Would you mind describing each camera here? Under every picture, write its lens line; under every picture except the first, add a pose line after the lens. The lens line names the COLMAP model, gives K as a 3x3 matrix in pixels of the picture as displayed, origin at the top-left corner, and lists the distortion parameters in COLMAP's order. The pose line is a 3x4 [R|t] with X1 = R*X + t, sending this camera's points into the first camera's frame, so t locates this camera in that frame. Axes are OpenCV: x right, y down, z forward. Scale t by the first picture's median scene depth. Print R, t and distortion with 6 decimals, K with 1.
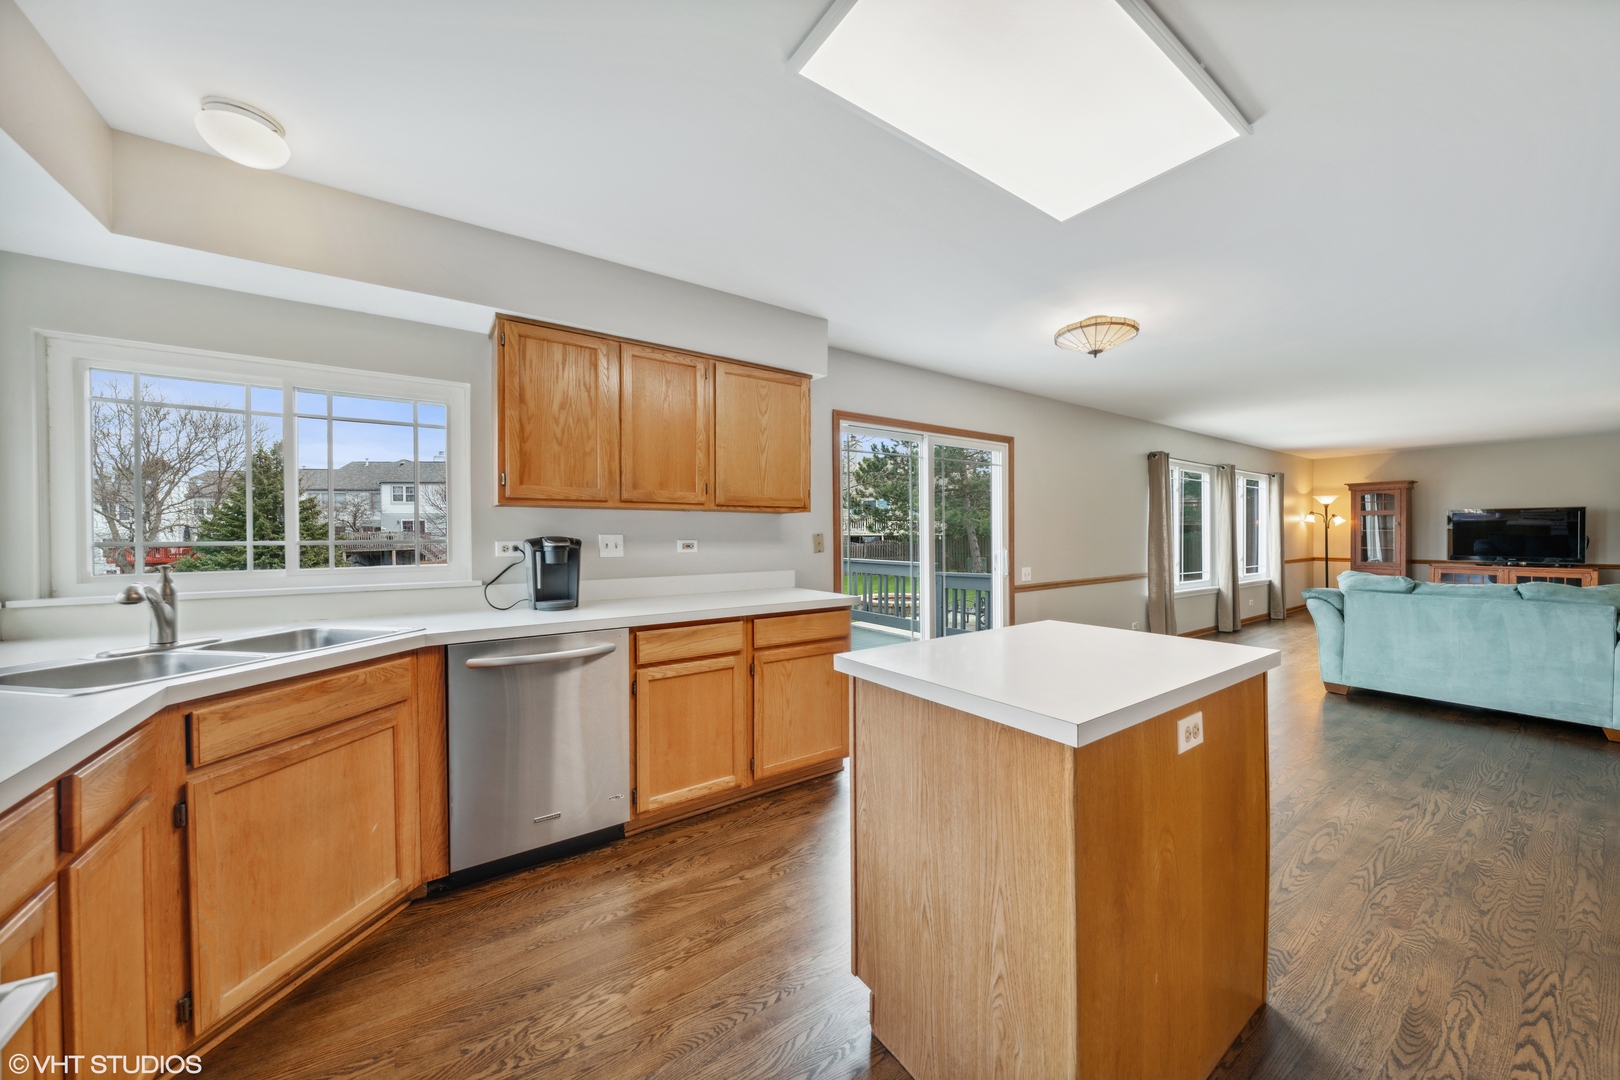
lens RADIAL K [[557.1, 0, 811.8], [0, 557.1, 539.0], [0, 0, 1]] dist [-0.007664, 0.000736]
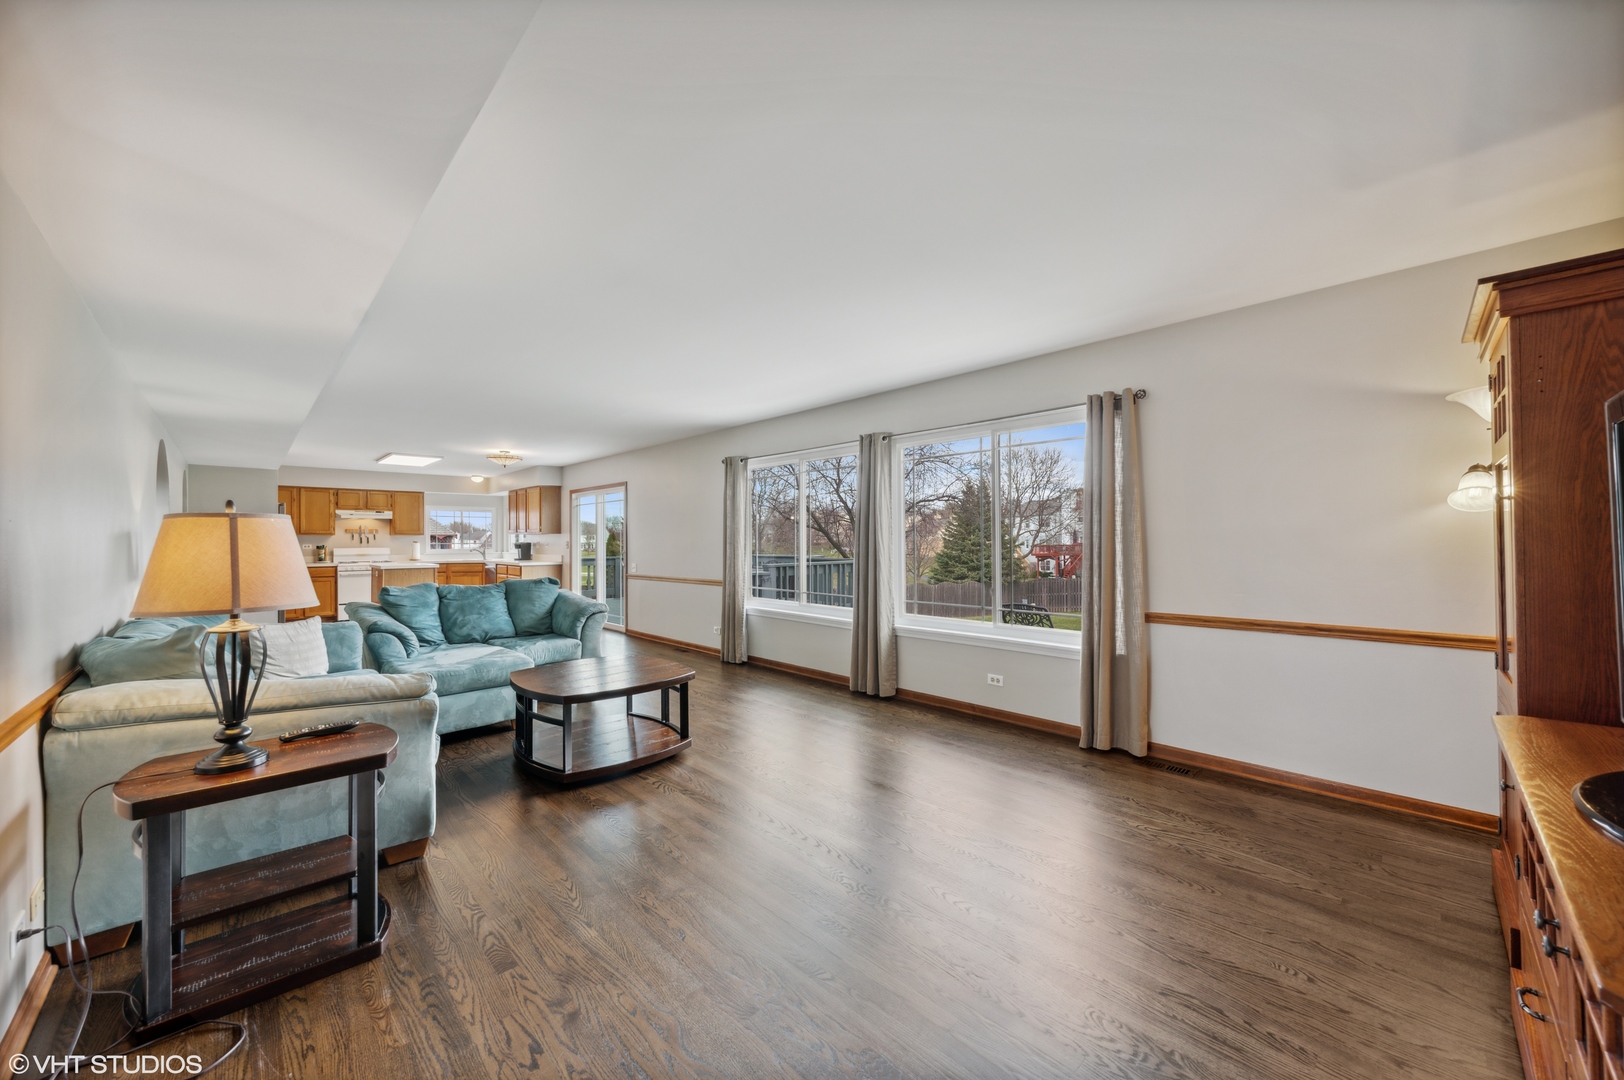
lens RADIAL K [[592.0, 0, 826.4], [0, 592.0, 540.1], [0, 0, 1]] dist [-0.005567, 0.000215]
pose [[0.177104, 0.004015, -0.984184, 2.804570], [-0.002451, 0.999990, 0.003639, -0.026172], [0.984189, 0.001768, 0.177112, 1.652438]]
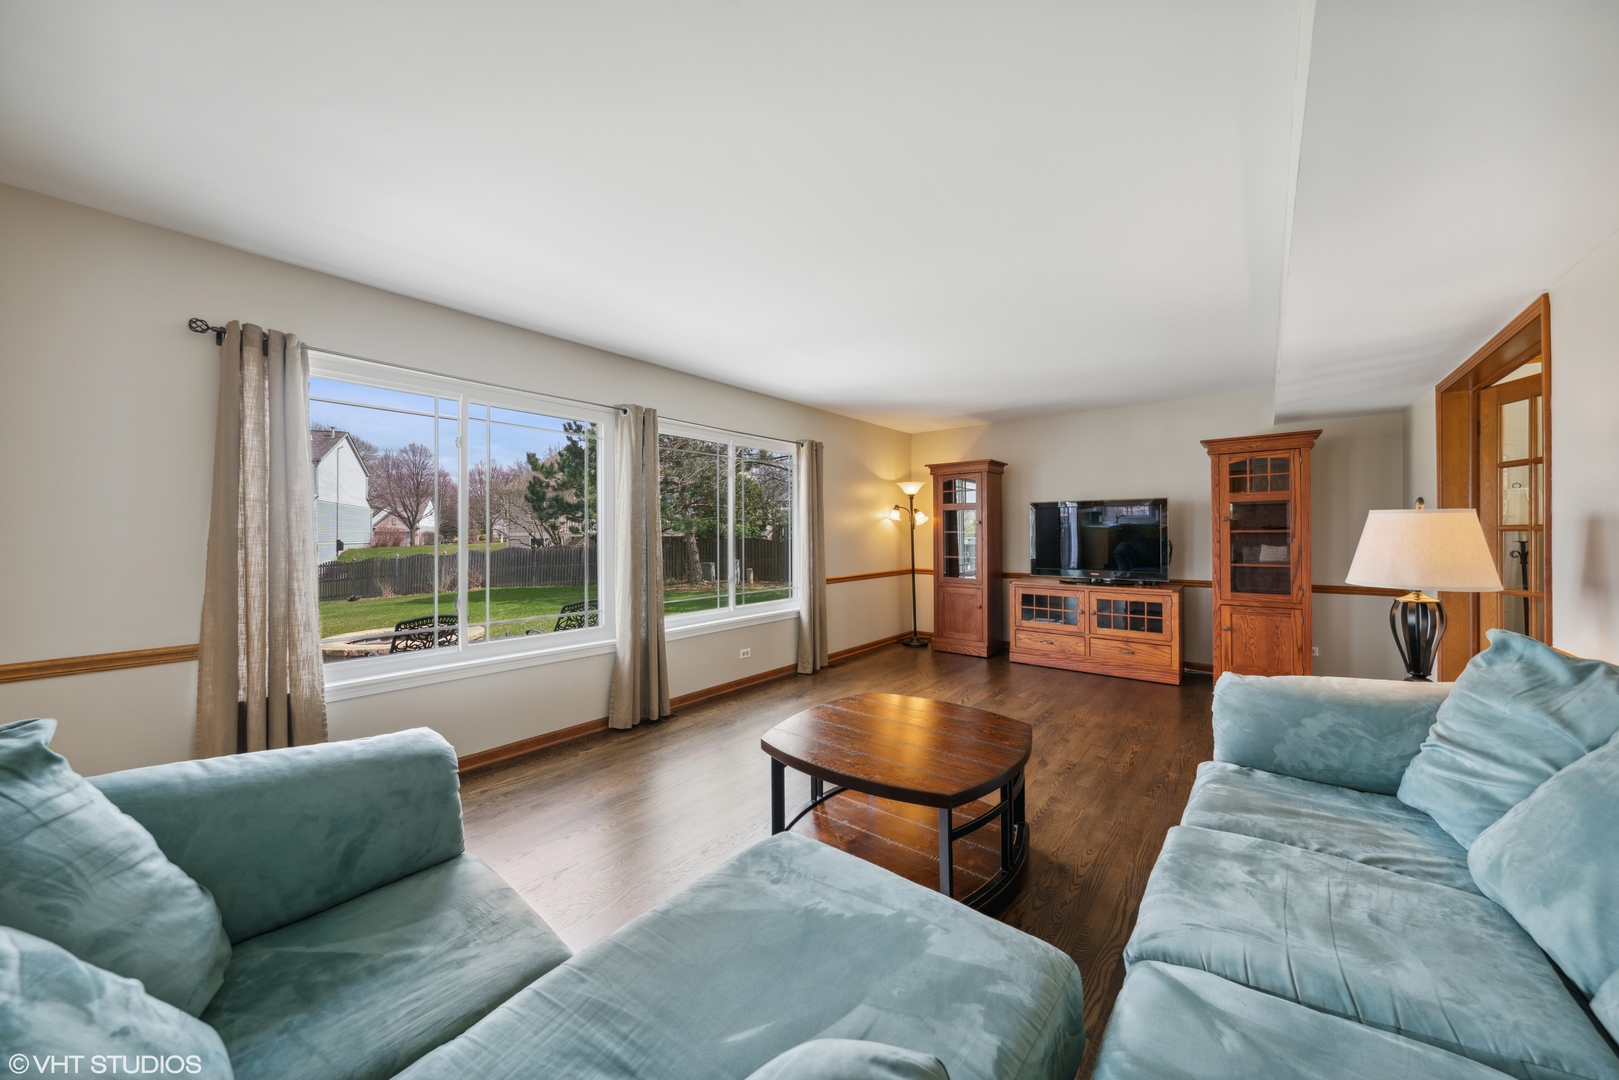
lens RADIAL K [[556.7, 0, 813.8], [0, 556.7, 533.1], [0, 0, 1]] dist [-0.007664, 0.000736]
pose [[0.957551, 0.000775, 0.288264, 1.474354], [0.002649, 0.999931, -0.011486, -0.014837], [-0.288252, 0.011762, 0.957482, 0.872931]]
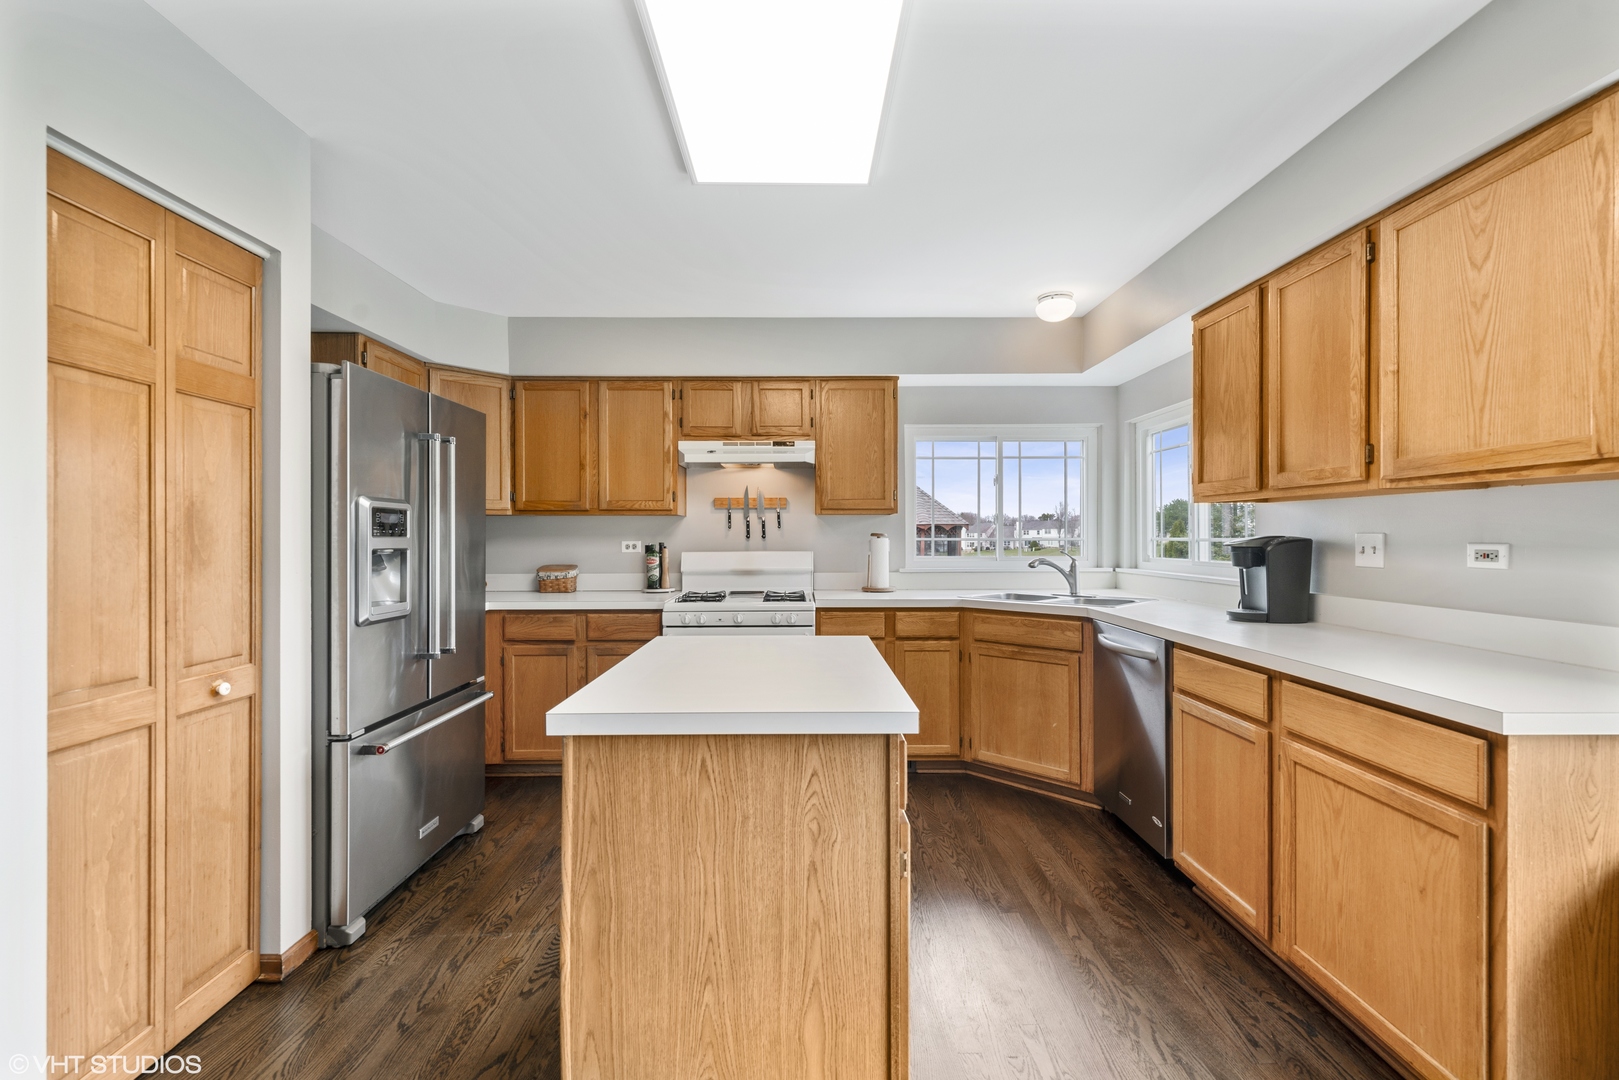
lens RADIAL K [[707.3, 0, 802.9], [0, 707.3, 538.9], [0, 0, 1]] dist [0.002185, -0.001342]
pose [[-0.567835, 0.010455, -0.823076, 0.568108], [0.000075, 0.999920, 0.012649, -0.009464], [0.823142, 0.007121, -0.567791, 0.716019]]
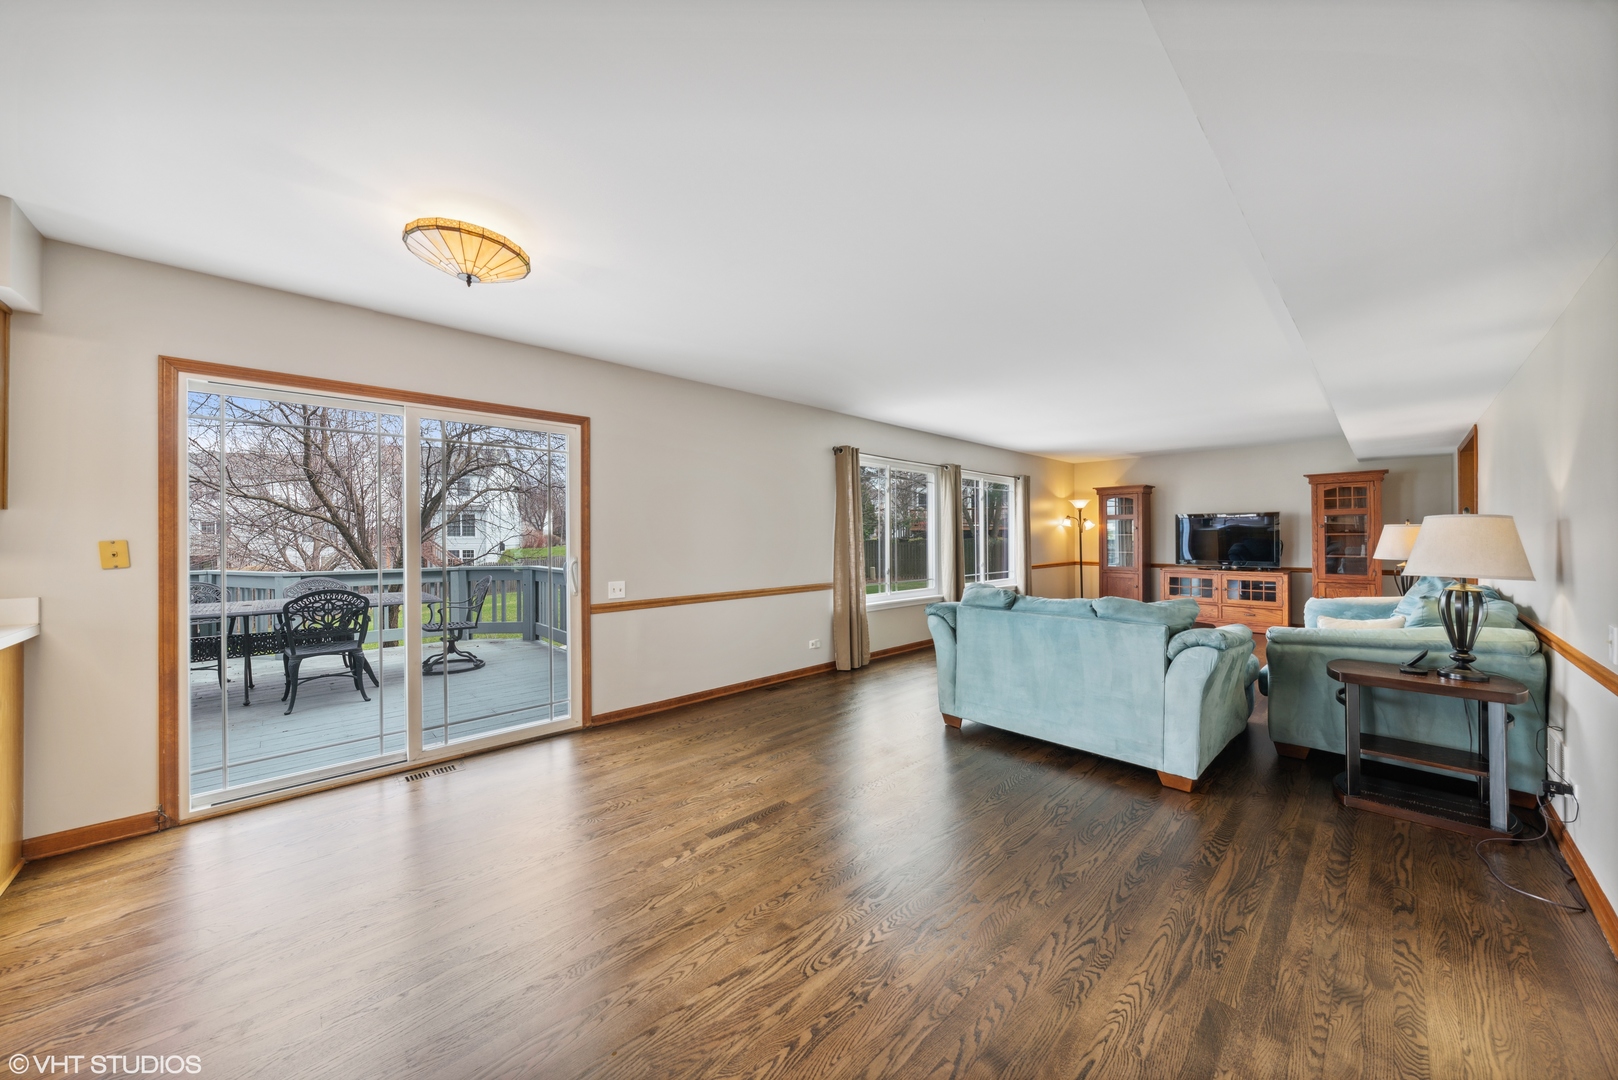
lens RADIAL K [[556.4, 0, 809.8], [0, 556.4, 536.8], [0, 0, 1]] dist [-0.007664, 0.000736]
pose [[0.987568, 0.000205, 0.157189, 0.709780], [0.001331, 0.999952, -0.009666, -0.006372], [-0.157184, 0.009755, 0.987521, 0.221198]]
